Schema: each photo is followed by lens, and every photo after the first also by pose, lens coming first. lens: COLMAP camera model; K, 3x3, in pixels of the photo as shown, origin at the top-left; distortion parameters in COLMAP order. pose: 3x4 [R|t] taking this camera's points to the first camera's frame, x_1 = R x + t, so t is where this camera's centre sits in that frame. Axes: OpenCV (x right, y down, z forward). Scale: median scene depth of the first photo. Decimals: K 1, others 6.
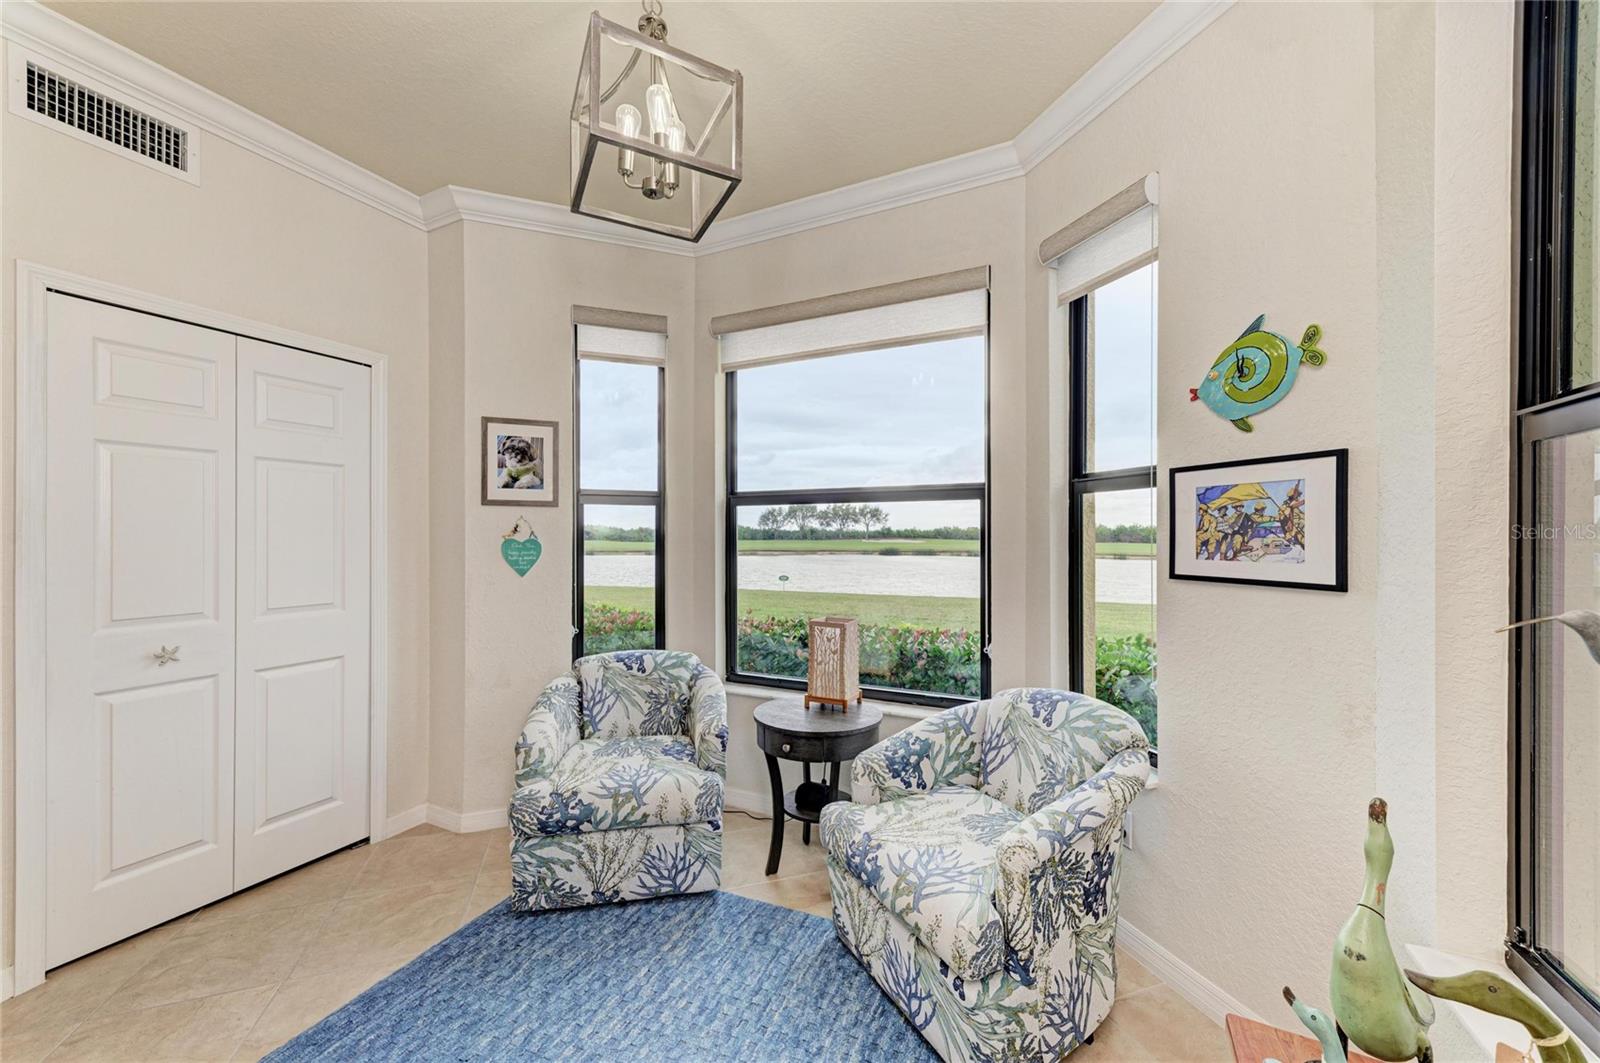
lens RADIAL K [[600.0, 0, 807.1], [0, 600.0, 536.6], [0, 0, 1]] dist [0.014933, -0.003210]
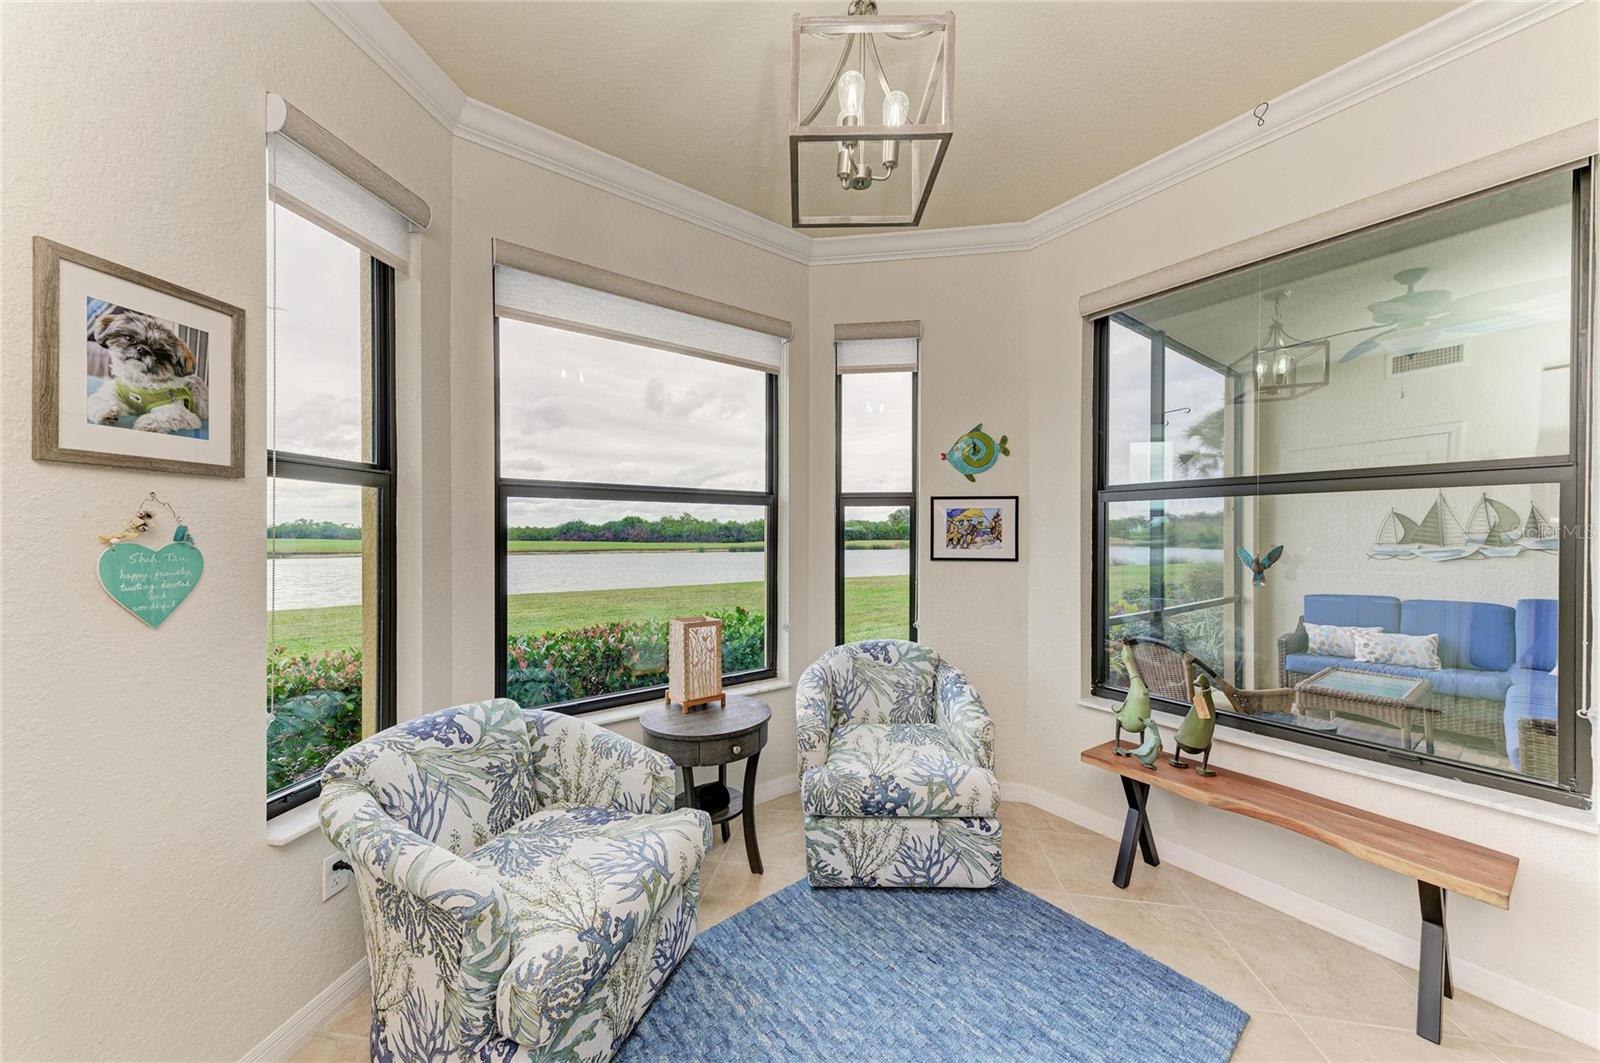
lens RADIAL K [[545.8, 0, 799.7], [0, 545.8, 535.5], [0, 0, 1]] dist [0.012016, -0.001476]
pose [[0.473191, -0.002403, 0.880956, -0.792951], [-0.000094, 0.999996, 0.002779, -0.004772], [-0.880960, -0.001398, 0.473189, 0.491293]]
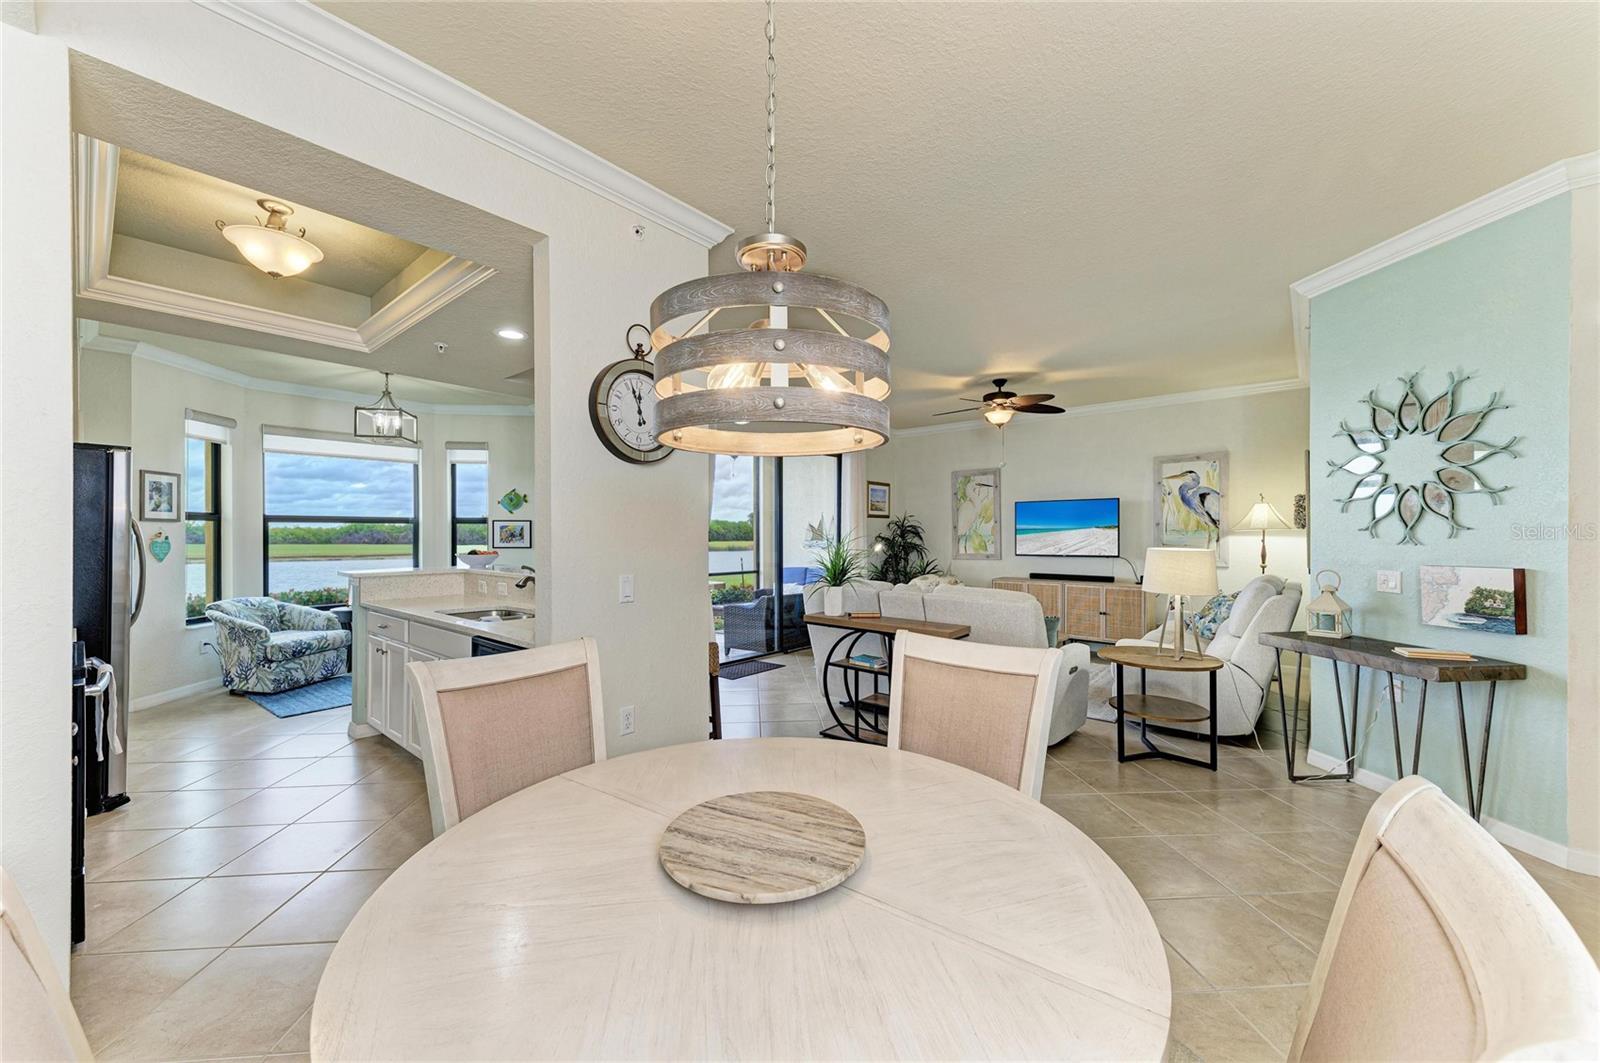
lens RADIAL K [[600.0, 0, 801.0], [0, 600.0, 536.5], [0, 0, 1]] dist [0.014933, -0.003210]
pose [[0.259342, -0.003727, 0.965778, -2.194424], [0.002596, 0.999992, 0.003162, -0.011151], [-0.965782, 0.001687, 0.259350, -1.611262]]
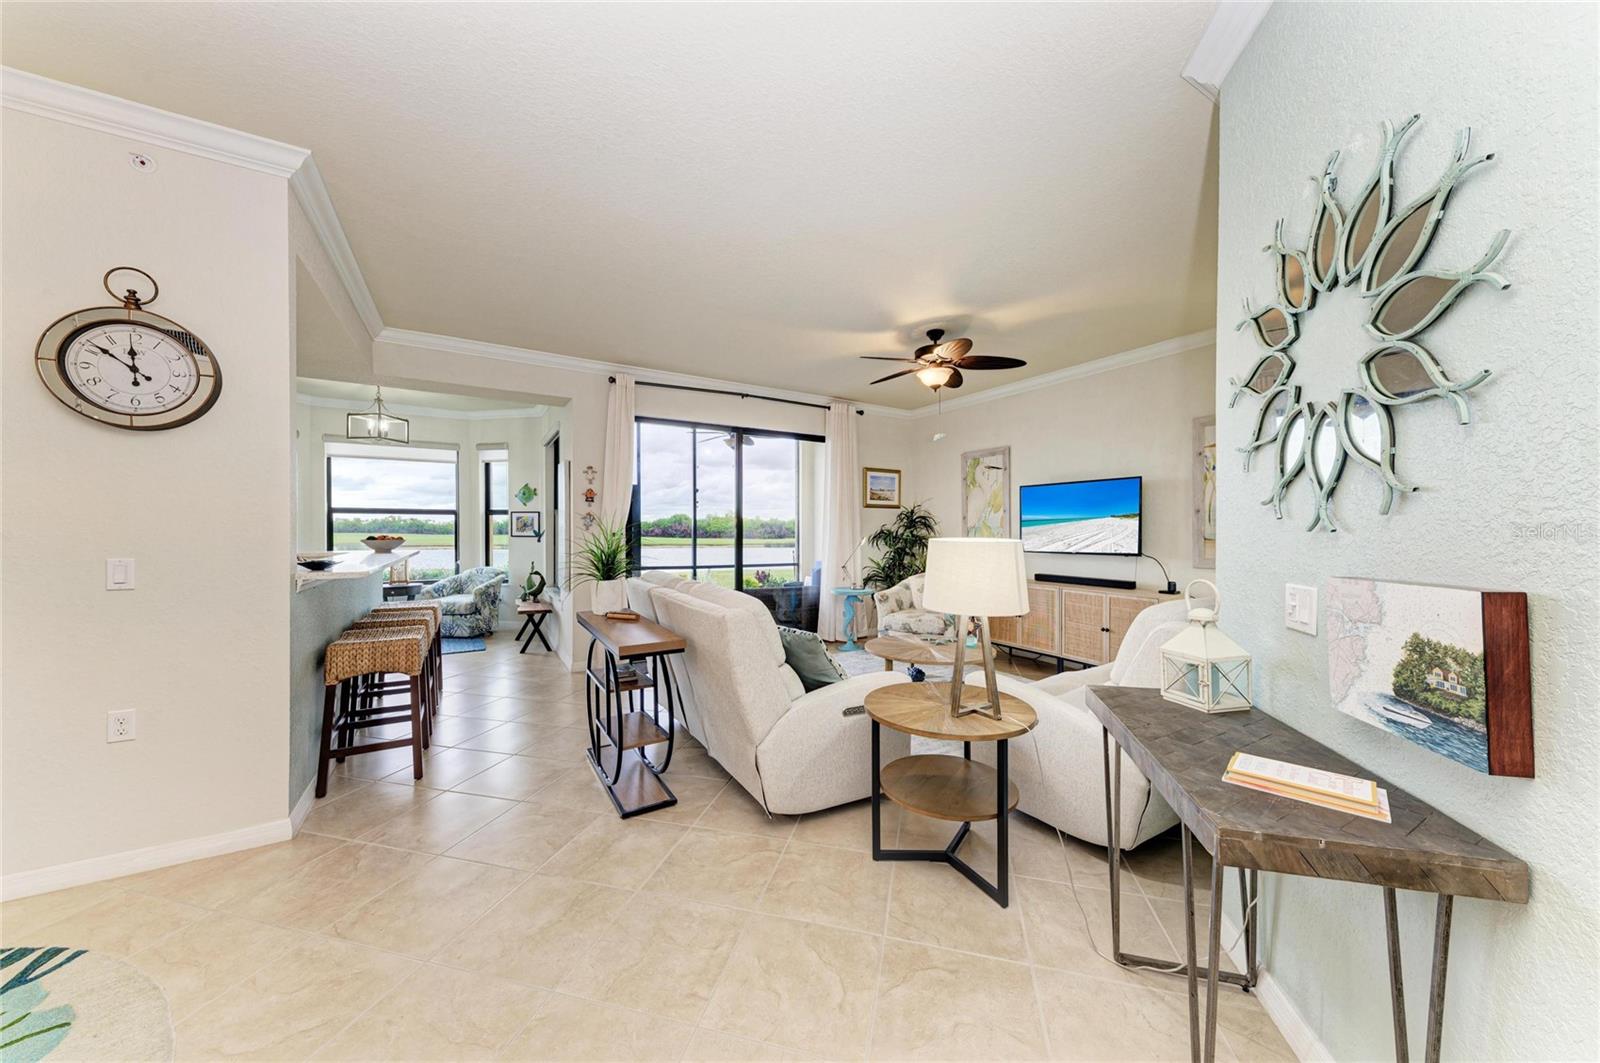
lens RADIAL K [[545.8, 0, 802.9], [0, 545.8, 534.7], [0, 0, 1]] dist [0.012016, -0.001476]
pose [[0.559179, -0.003913, 0.829038, -1.258445], [-0.002973, 0.999973, 0.006725, 0.018118], [-0.829041, -0.006225, 0.559152, -2.487404]]
